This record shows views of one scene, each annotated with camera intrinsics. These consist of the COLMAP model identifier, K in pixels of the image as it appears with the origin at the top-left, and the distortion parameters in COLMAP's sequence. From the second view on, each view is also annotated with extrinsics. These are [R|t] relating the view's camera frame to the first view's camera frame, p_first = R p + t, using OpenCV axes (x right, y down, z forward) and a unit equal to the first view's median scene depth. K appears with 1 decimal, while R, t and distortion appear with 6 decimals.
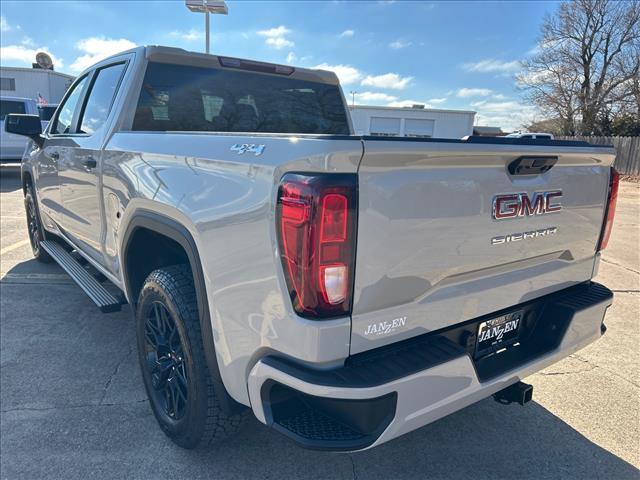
lens RADIAL K [[490.9, 0, 321.0], [0, 490.9, 242.6], [0, 0, 1]] dist [0.030968, -0.020481]
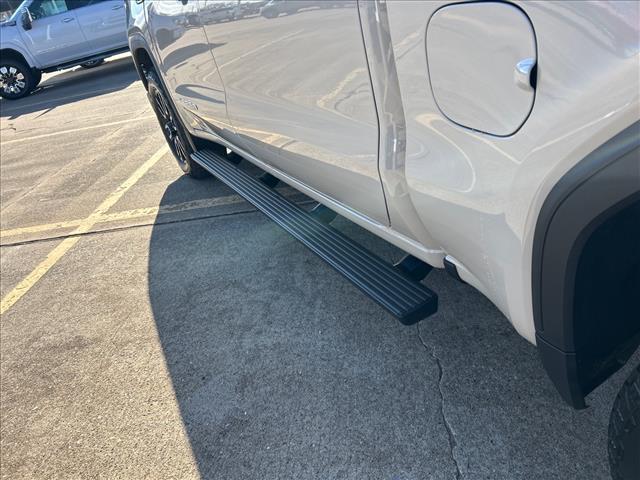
lens RADIAL K [[490.9, 0, 317.0], [0, 490.9, 240.8], [0, 0, 1]] dist [0.030968, -0.020481]
pose [[0.957534, -0.136003, -0.254229, -0.252027], [0.209450, 0.934079, 0.289182, -0.047074], [0.198140, -0.330150, 0.922898, 0.388407]]
